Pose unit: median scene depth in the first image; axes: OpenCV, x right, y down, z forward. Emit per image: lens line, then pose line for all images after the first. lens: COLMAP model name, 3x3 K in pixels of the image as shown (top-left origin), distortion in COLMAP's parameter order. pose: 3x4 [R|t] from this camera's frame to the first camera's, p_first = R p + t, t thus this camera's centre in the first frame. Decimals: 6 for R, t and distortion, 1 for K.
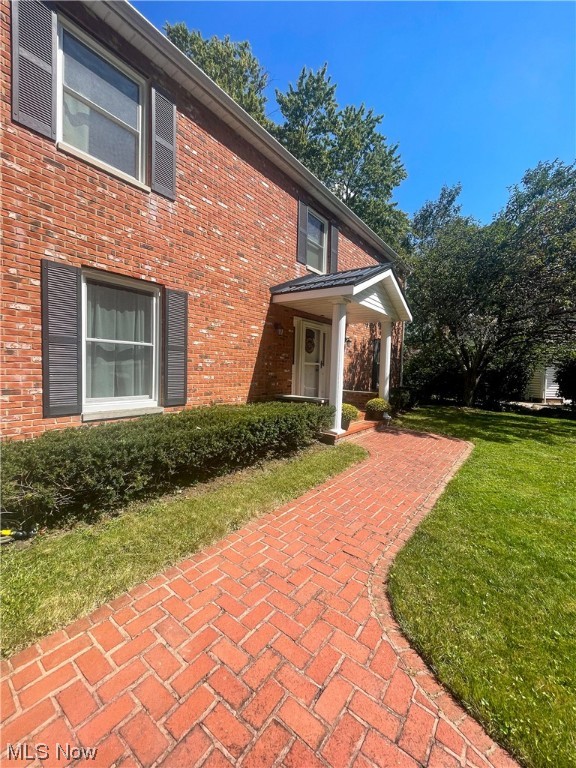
lens RADIAL K [[308.1, 0, 286.5], [0, 308.1, 382.7], [0, 0, 1]] dist [-0.000577, 0.000250]
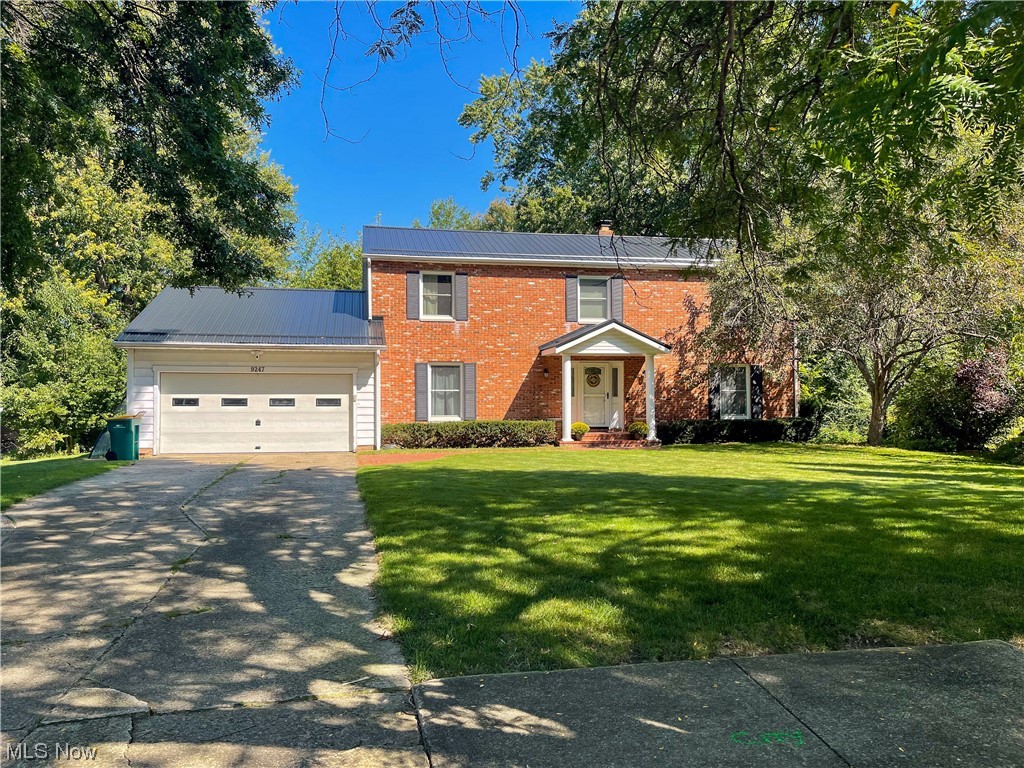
lens RADIAL K [[765.9, 0, 511.8], [0, 765.9, 385.1], [0, 0, 1]] dist [-0.005214, -0.015979]
pose [[0.751977, -0.062763, -0.656195, 3.328516], [-0.001583, 0.995282, -0.097010, 0.350868], [0.659188, 0.073988, 0.748330, -2.716350]]
